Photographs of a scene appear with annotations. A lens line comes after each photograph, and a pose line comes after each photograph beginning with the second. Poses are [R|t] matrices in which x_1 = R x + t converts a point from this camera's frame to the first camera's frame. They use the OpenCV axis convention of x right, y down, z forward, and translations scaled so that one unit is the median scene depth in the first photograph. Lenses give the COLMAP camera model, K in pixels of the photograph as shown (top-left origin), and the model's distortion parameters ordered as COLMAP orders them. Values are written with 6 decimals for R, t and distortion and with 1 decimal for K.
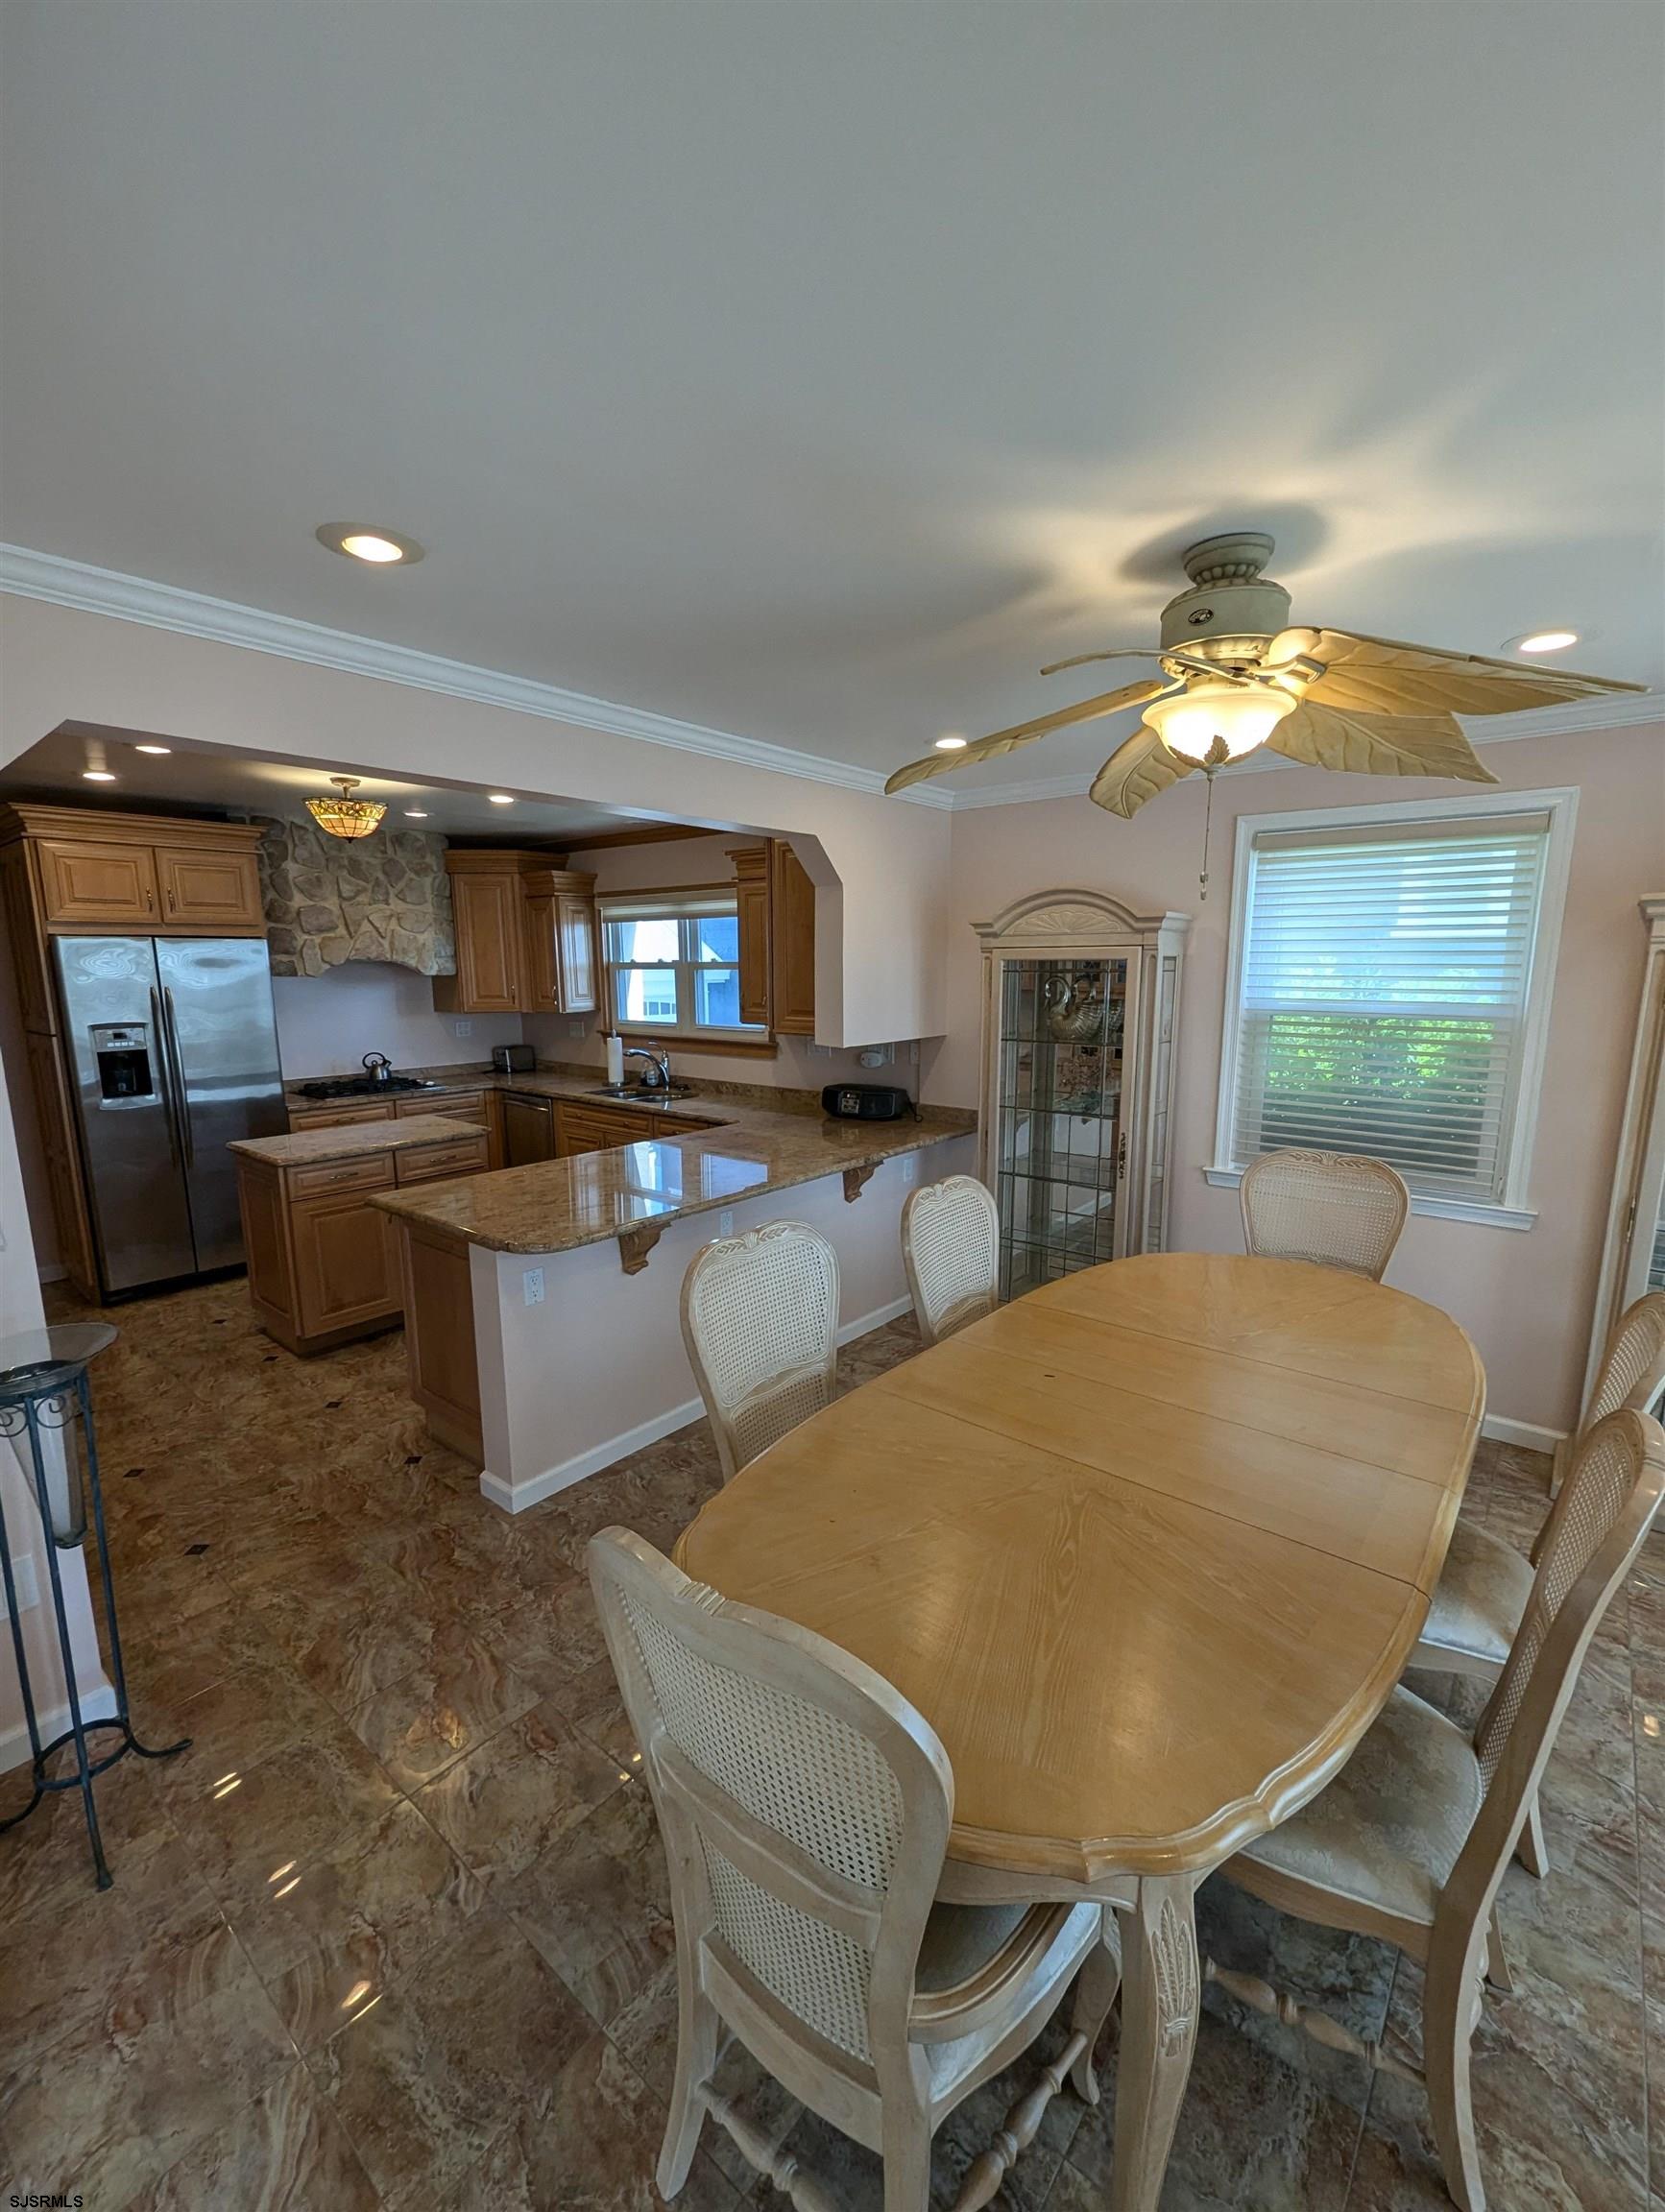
lens RADIAL K [[907.8, 0, 817.2], [0, 907.8, 1117.6], [0, 0, 1]] dist [0.001061, -0.000153]
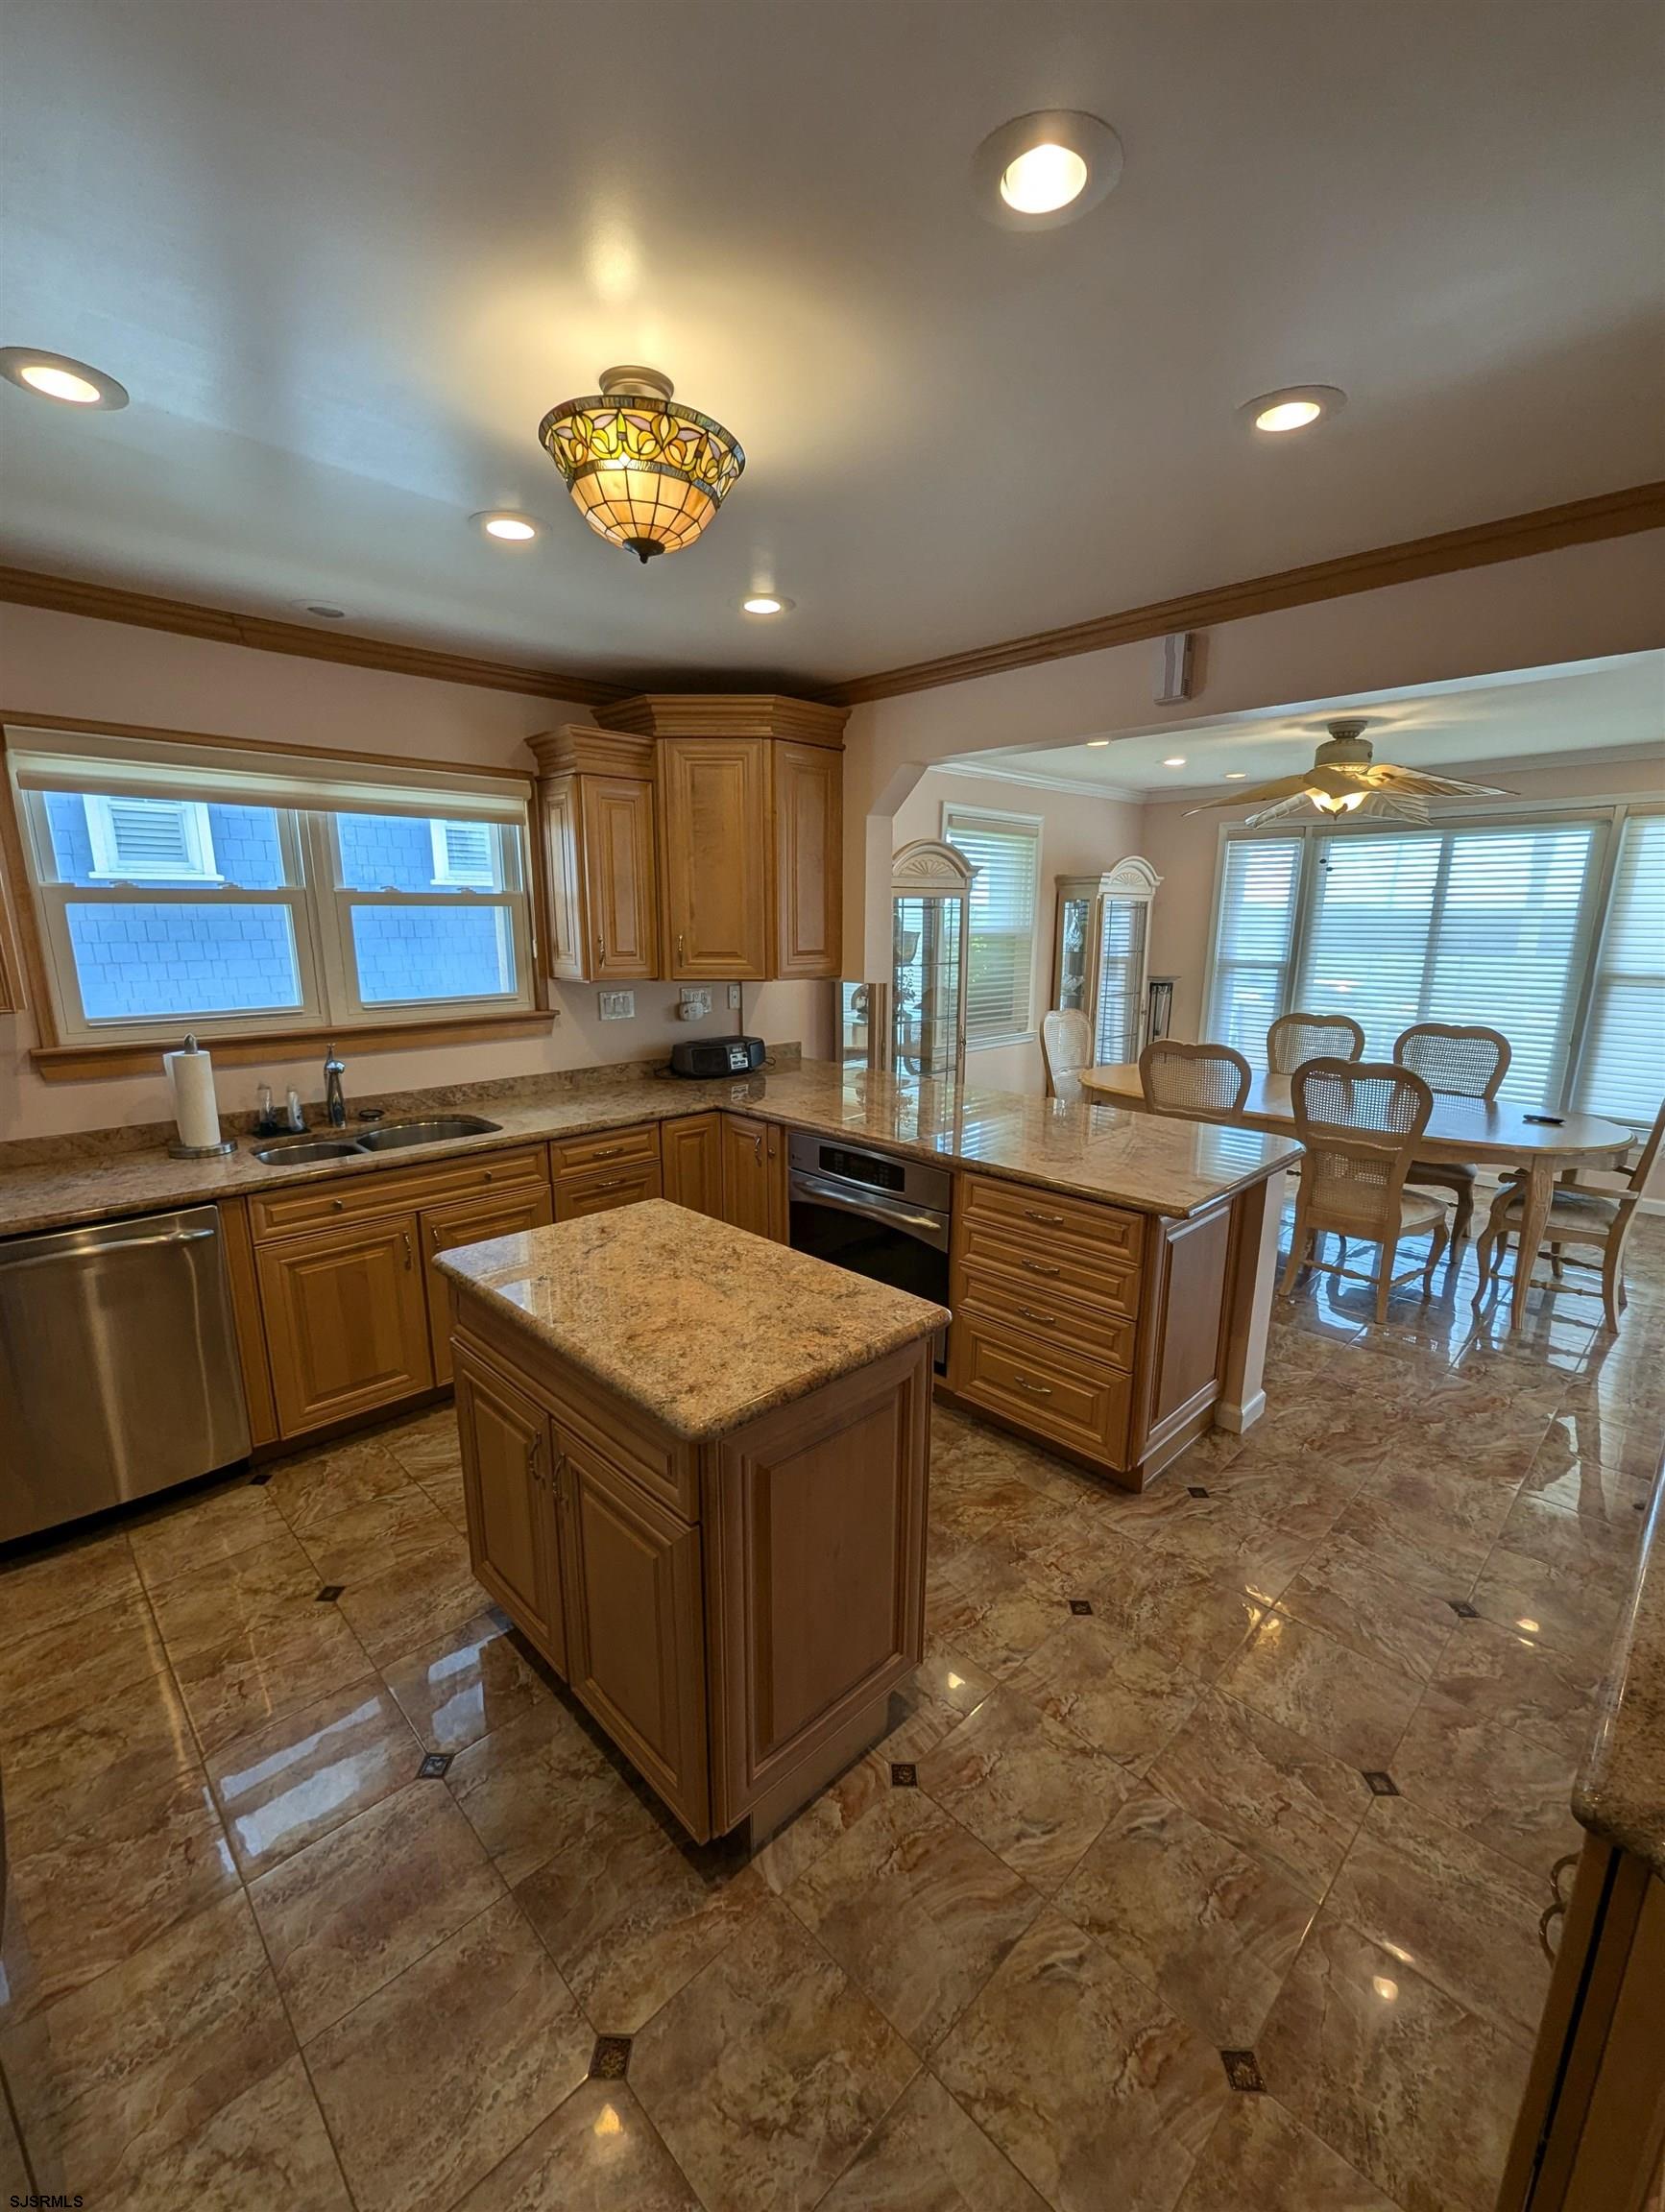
lens RADIAL K [[907.8, 0, 841.0], [0, 907.8, 1118.4], [0, 0, 1]] dist [0.001061, -0.000153]
pose [[0.102706, -0.214684, 0.971268, -0.721783], [0.165209, 0.966552, 0.196171, -0.101051], [-0.980896, 0.140315, 0.134739, 0.692142]]
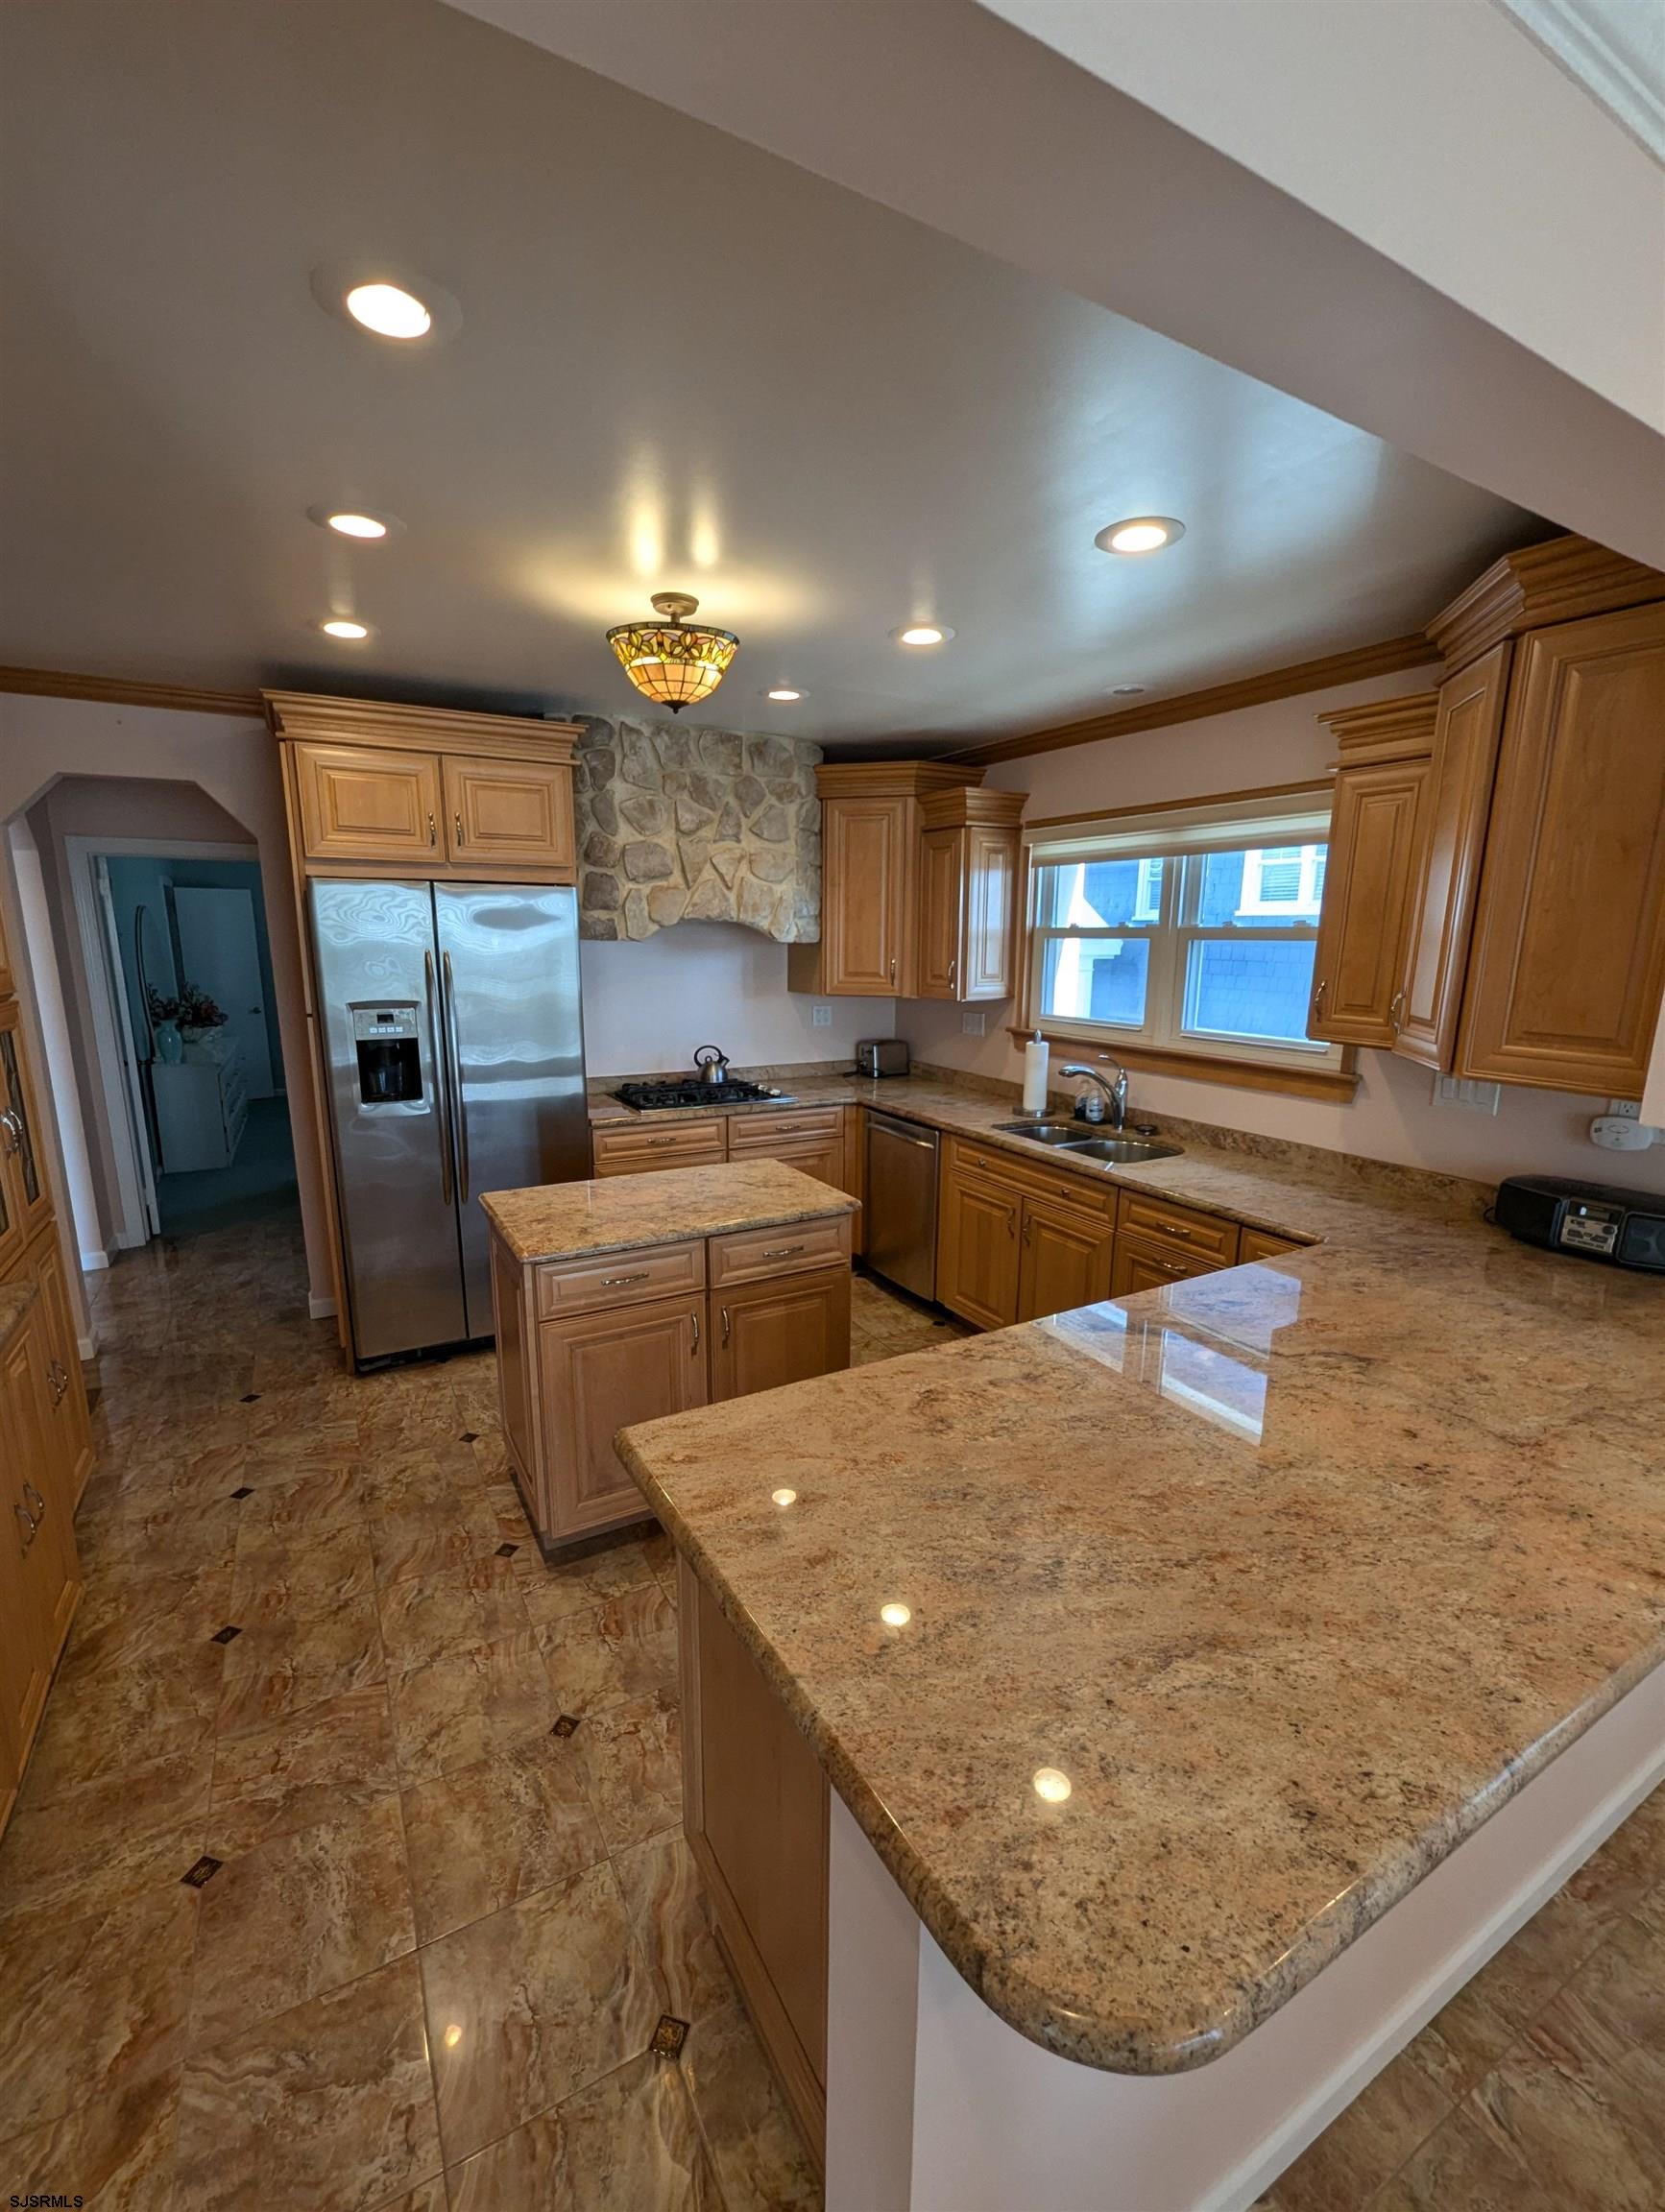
lens RADIAL K [[907.8, 0, 816.8], [0, 907.8, 1114.4], [0, 0, 1]] dist [0.001061, -0.000153]
pose [[0.933442, 0.081577, -0.349329, -0.155268], [-0.072730, 0.996612, 0.038392, -0.055328], [0.351277, -0.010430, 0.936213, 0.367261]]
